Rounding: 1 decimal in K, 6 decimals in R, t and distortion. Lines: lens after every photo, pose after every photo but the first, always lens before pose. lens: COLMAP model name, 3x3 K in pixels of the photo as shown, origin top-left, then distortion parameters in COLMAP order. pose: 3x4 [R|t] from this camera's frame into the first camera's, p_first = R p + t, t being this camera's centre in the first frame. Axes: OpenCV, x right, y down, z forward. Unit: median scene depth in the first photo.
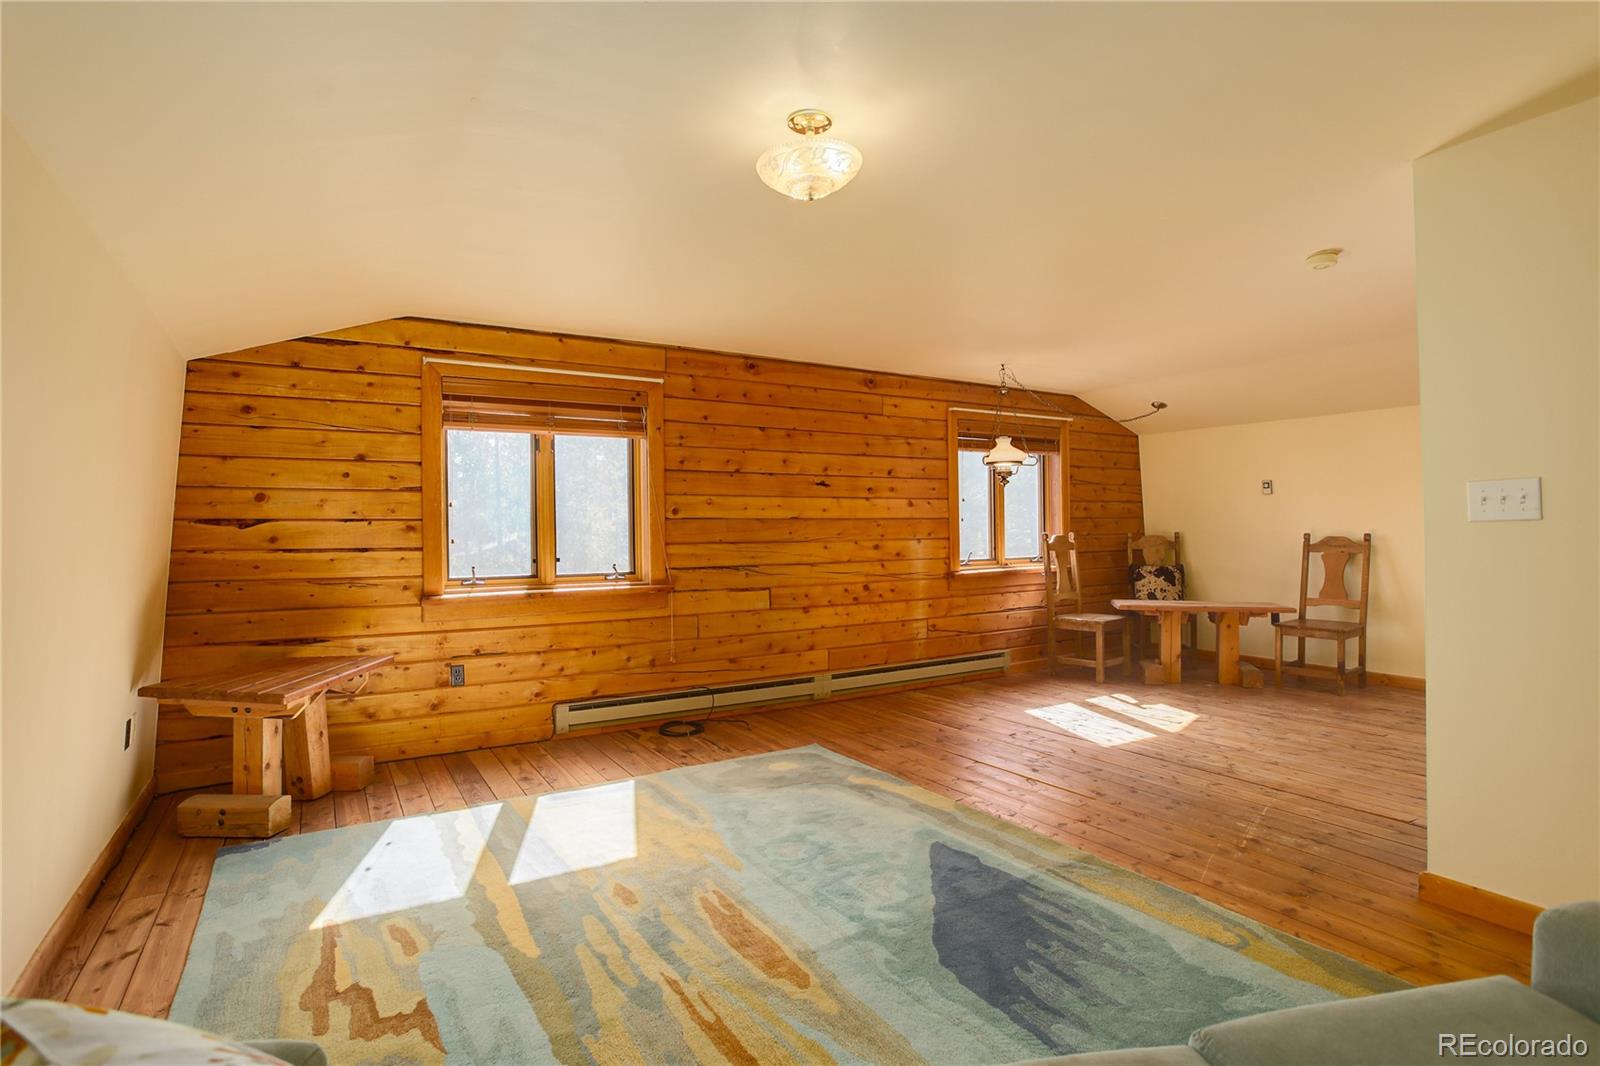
lens RADIAL K [[772.4, 0, 806.3], [0, 772.4, 534.4], [0, 0, 1]] dist [-0.042296, 0.010941]
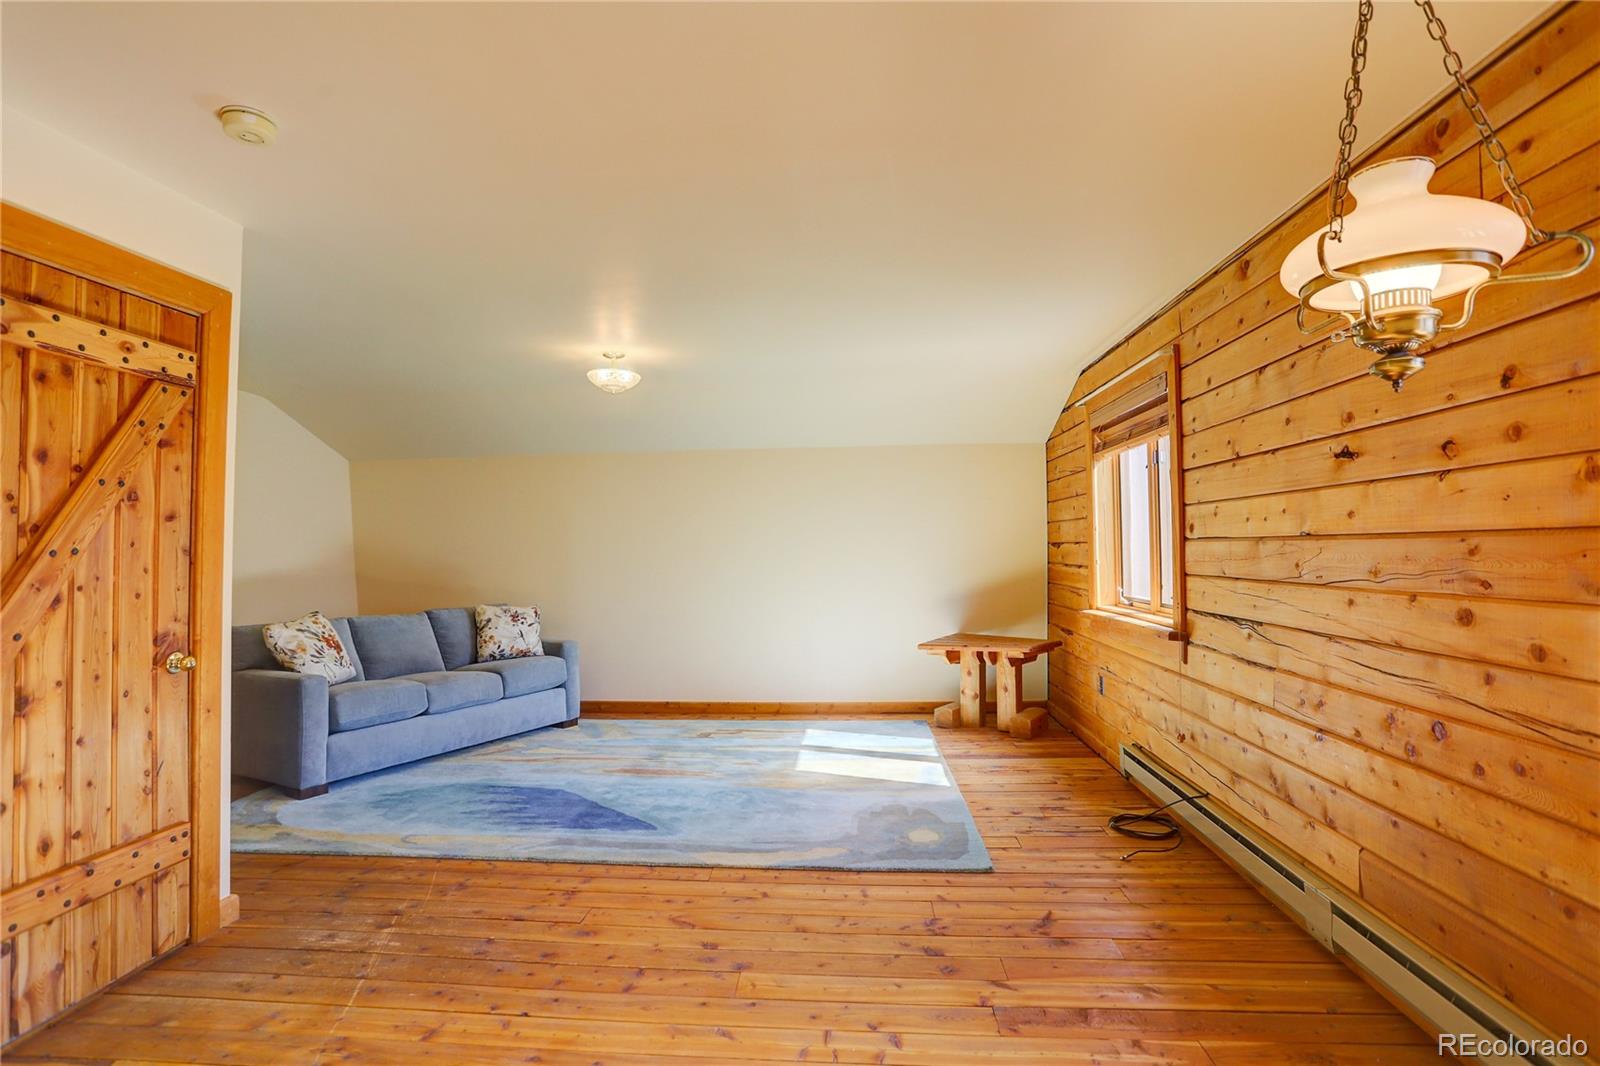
lens RADIAL K [[772.4, 0, 801.8], [0, 772.4, 529.1], [0, 0, 1]] dist [-0.042296, 0.010941]
pose [[-0.571469, -0.005228, -0.820607, 0.530834], [0.013239, 0.999791, -0.015589, -0.020718], [0.820517, -0.019772, -0.571280, 0.979213]]
